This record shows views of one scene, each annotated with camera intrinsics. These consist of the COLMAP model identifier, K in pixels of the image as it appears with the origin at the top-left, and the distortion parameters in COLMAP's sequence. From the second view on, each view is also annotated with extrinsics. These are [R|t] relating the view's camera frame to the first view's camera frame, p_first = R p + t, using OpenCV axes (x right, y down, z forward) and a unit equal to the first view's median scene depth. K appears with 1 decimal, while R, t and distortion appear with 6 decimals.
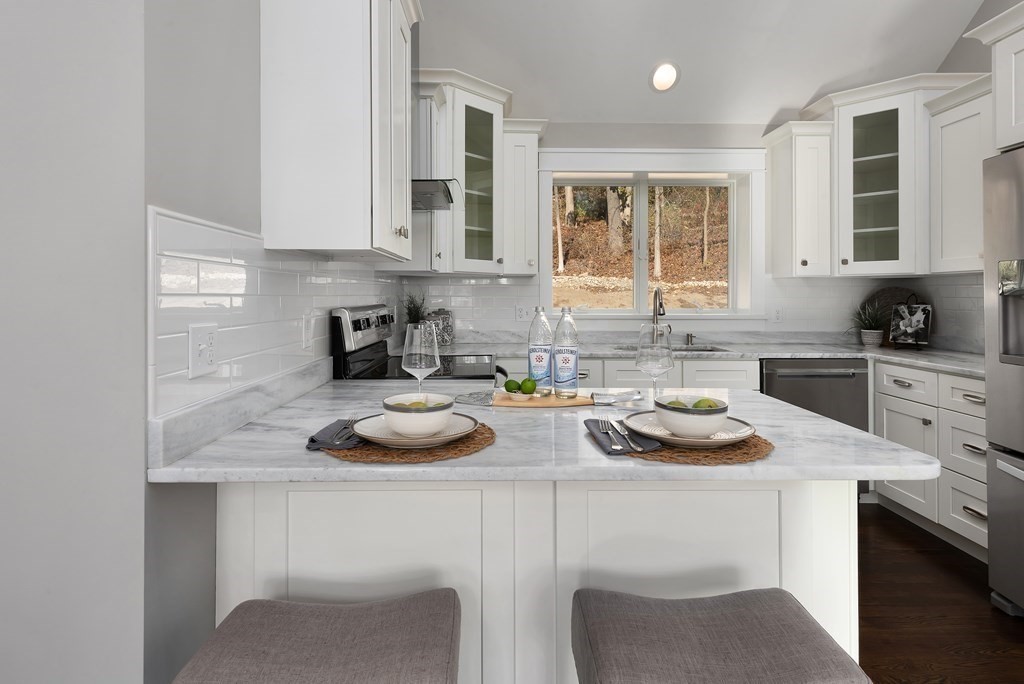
lens RADIAL K [[583.7, 0, 492.9], [0, 583.7, 294.4], [0, 0, 1]] dist [-0.000532, -0.001292]
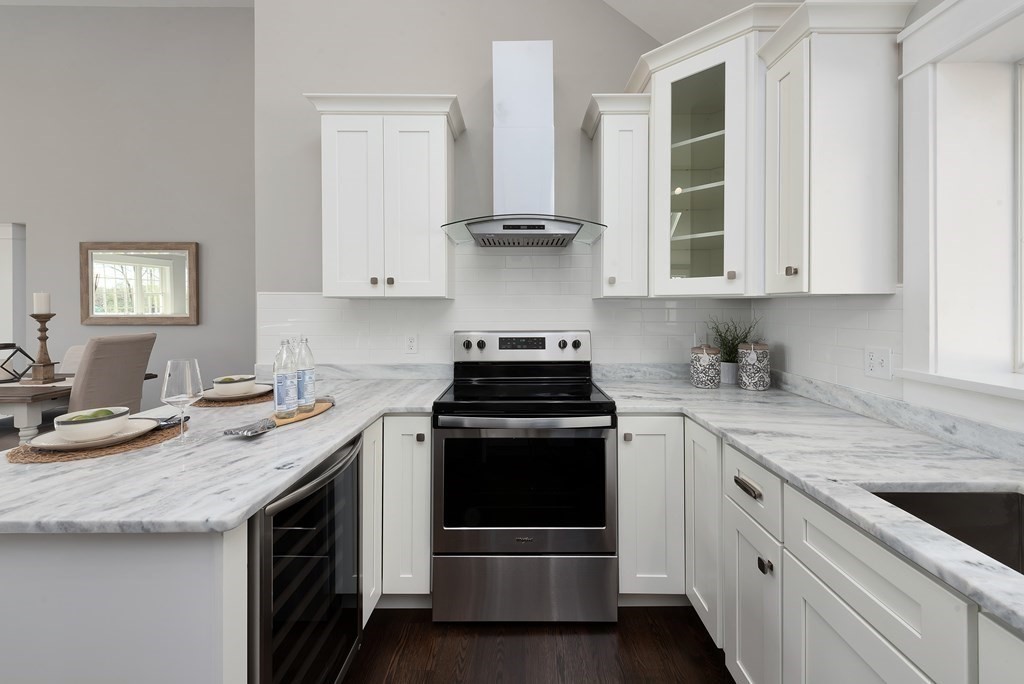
lens RADIAL K [[421.6, 0, 524.0], [0, 421.6, 310.2], [0, 0, 1]] dist [0.002529, -0.000315]
pose [[-0.025296, 0.009577, -0.999634, 0.481772], [0.005637, 0.999940, 0.009437, -0.022480], [0.999664, -0.005396, -0.025348, 0.744982]]
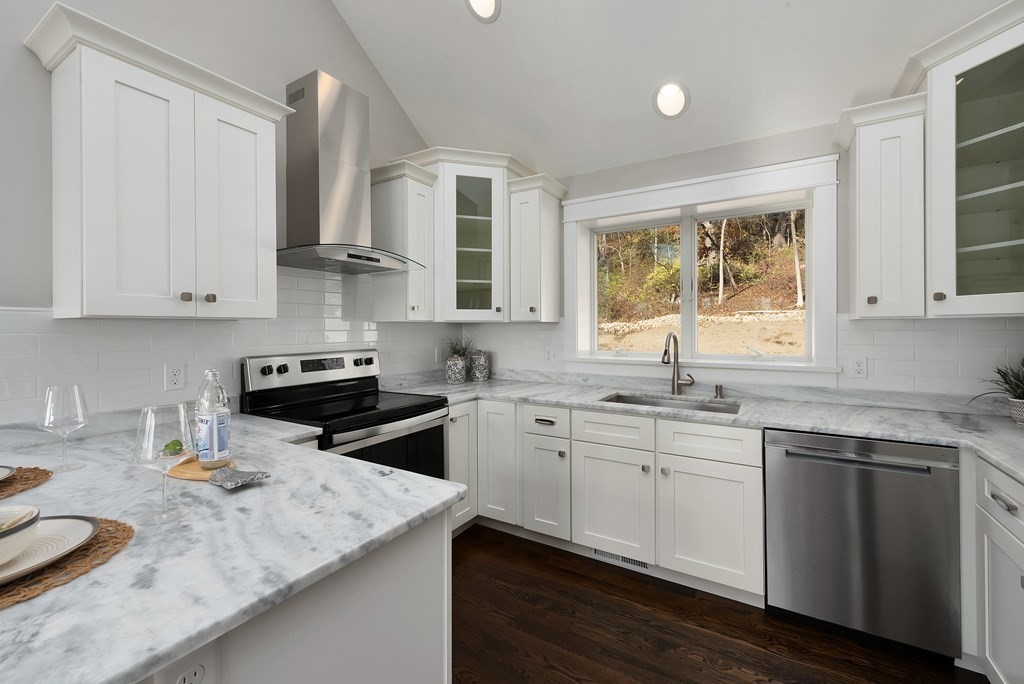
lens RADIAL K [[421.6, 0, 516.2], [0, 421.6, 328.6], [0, 0, 1]] dist [0.002529, -0.000315]
pose [[0.844485, -0.000988, -0.535579, 0.451876], [0.005570, 0.999960, 0.006938, -0.025186], [0.535551, -0.008842, 0.844457, 0.328727]]
